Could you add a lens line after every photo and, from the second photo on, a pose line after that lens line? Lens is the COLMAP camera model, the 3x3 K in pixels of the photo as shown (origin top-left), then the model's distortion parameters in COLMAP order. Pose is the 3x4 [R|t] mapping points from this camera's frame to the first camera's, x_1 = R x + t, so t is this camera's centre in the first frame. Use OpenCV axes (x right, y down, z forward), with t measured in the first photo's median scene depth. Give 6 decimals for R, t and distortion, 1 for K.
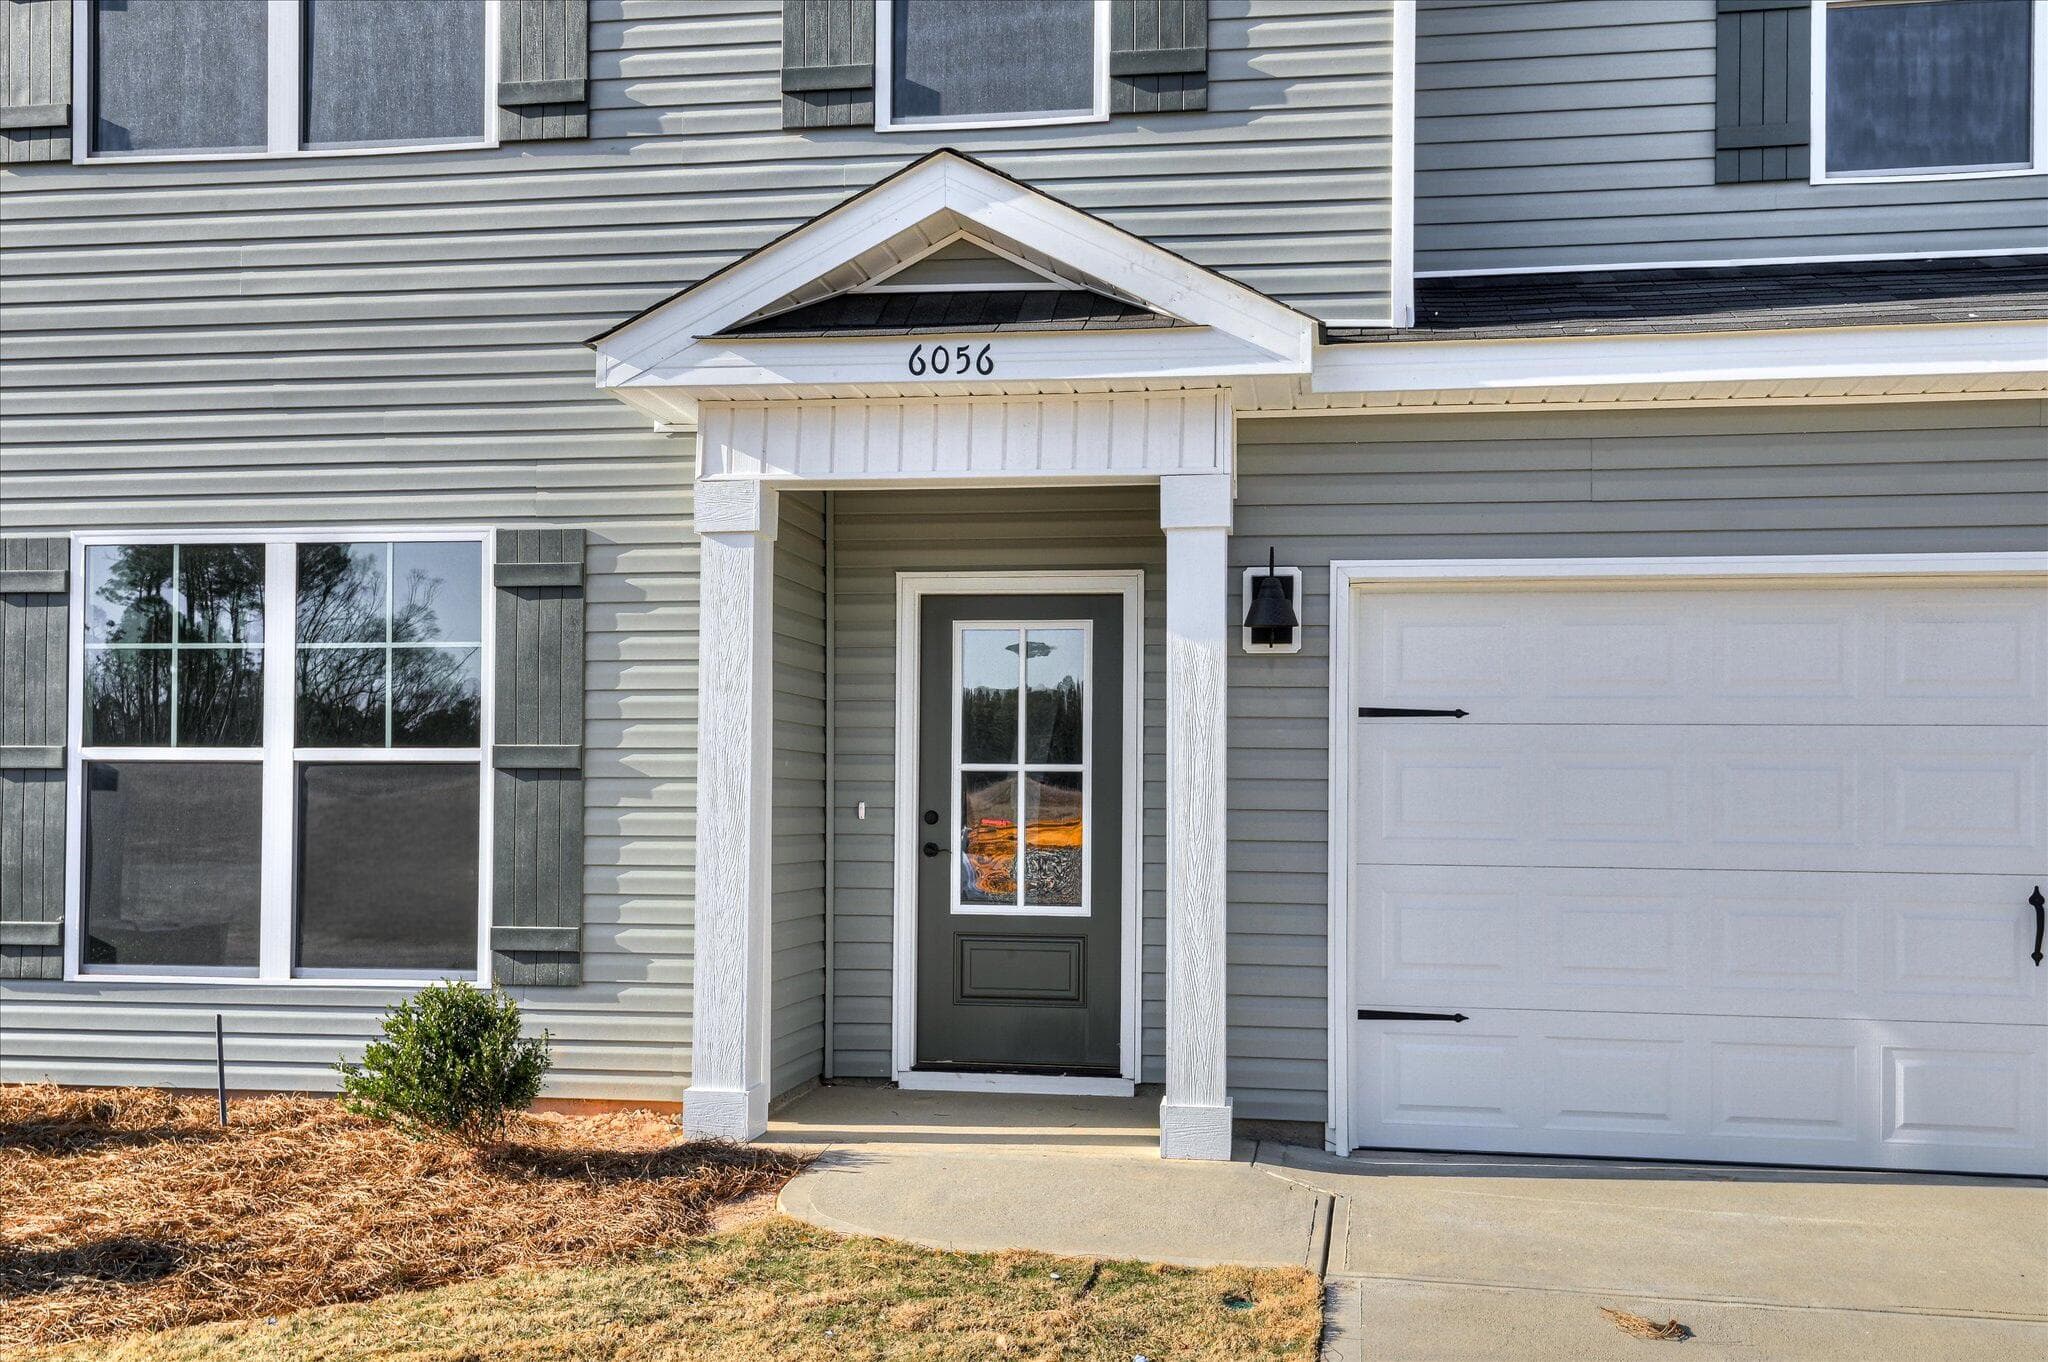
lens RADIAL K [[2466.9, 0, 968.5], [0, 2466.9, 740.3], [0, 0, 1]] dist [0.041297, 0.017960]
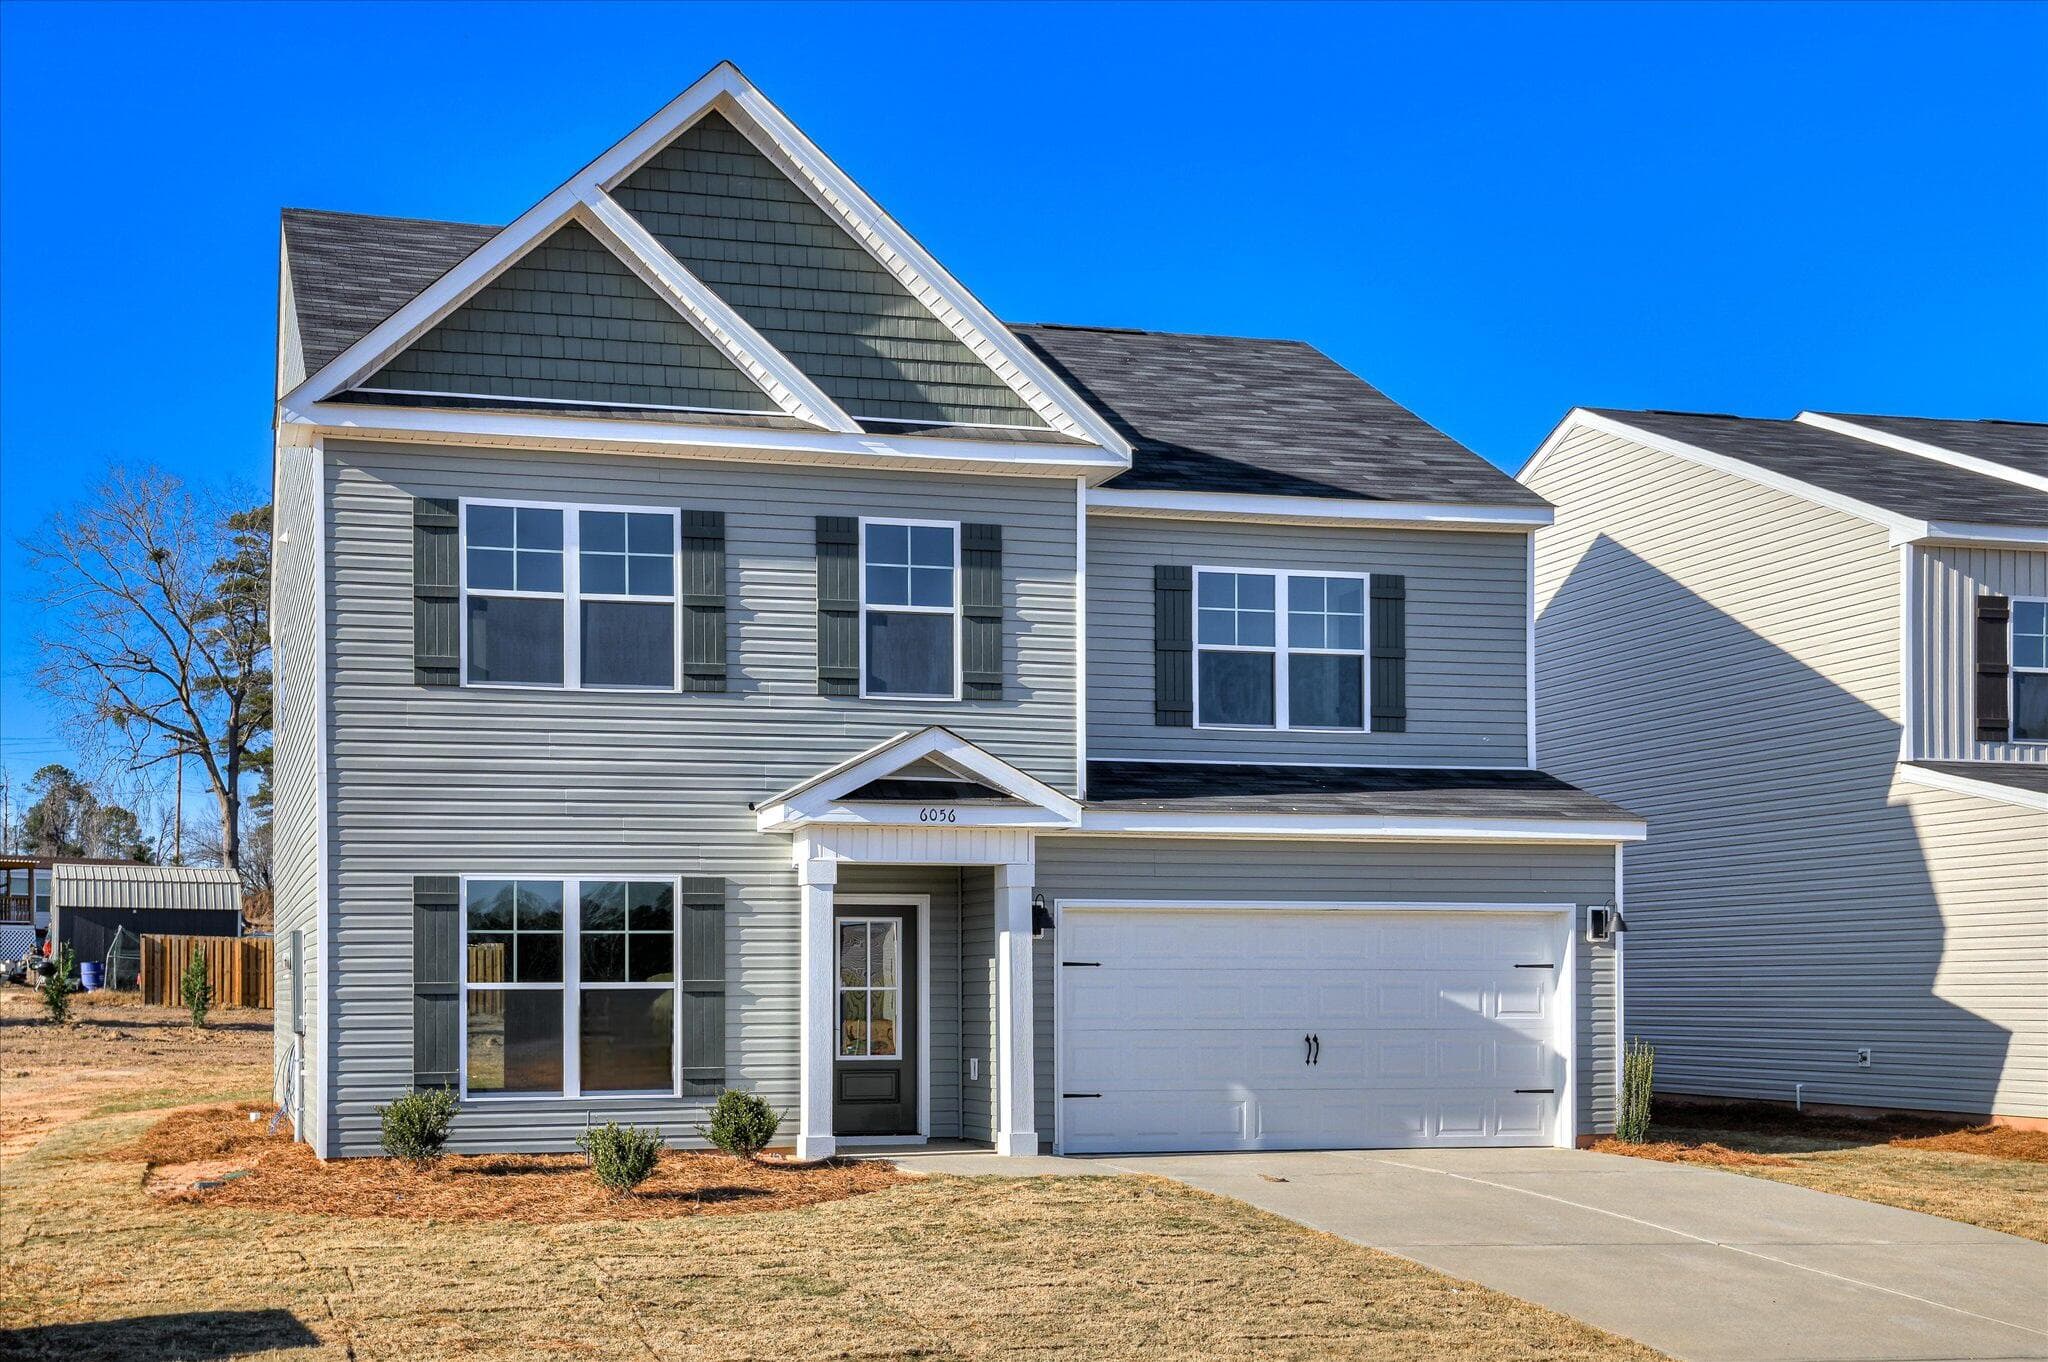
lens RADIAL K [[2857.4, 0, 1023.5], [0, 2857.4, 979.7], [0, 0, 1]] dist [-0.026714, 0.014937]
pose [[0.861221, -0.007470, 0.508177, -1.172491], [-0.000212, 0.999887, 0.015057, -0.035395], [-0.508231, -0.013075, 0.861121, -1.223420]]
